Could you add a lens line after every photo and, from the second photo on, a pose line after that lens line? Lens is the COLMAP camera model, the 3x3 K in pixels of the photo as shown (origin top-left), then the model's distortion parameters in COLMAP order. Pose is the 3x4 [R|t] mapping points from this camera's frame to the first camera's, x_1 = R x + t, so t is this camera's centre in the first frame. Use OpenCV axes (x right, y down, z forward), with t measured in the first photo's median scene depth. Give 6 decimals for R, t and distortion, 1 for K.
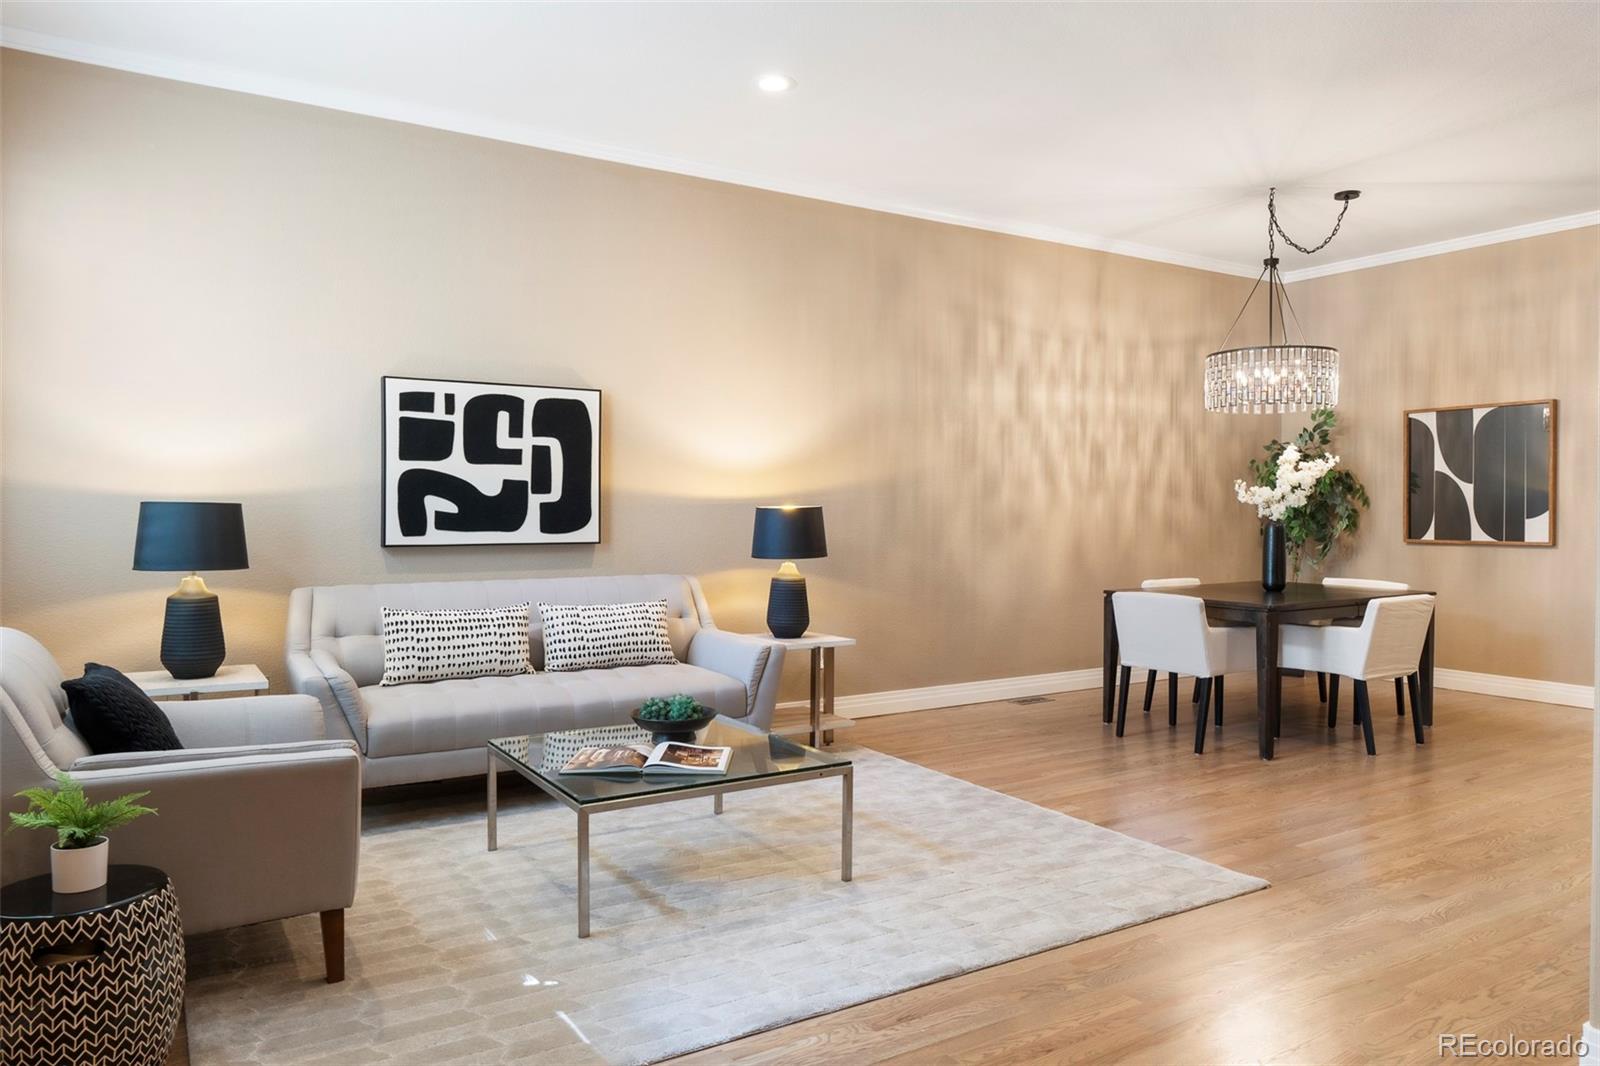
lens RADIAL K [[1111.0, 0, 799.5], [0, 1111.0, 528.0], [0, 0, 1]] dist [-0.006776, -0.003002]
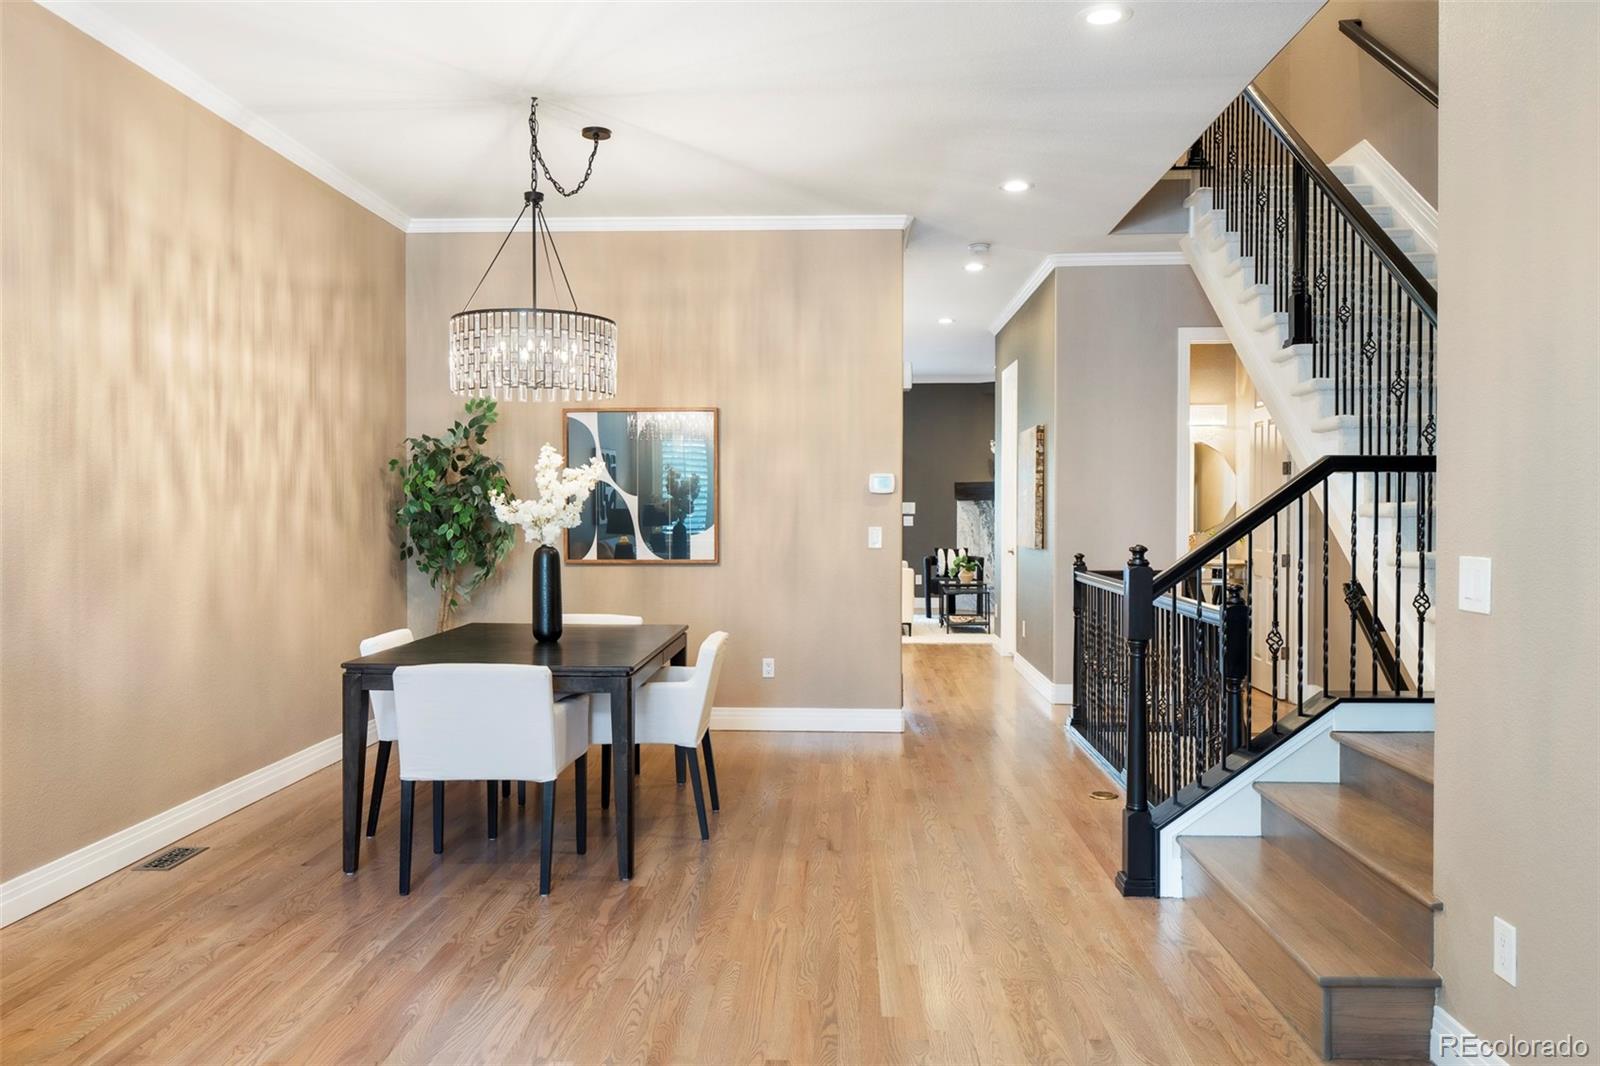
lens RADIAL K [[1215.3, 0, 801.9], [0, 1215.3, 527.8], [0, 0, 1]] dist [0.015882, -0.003777]
pose [[0.565851, -0.012753, 0.824409, -0.130841], [0.013394, 0.999891, 0.006275, -0.019226], [-0.824399, 0.007492, 0.565960, 0.347757]]
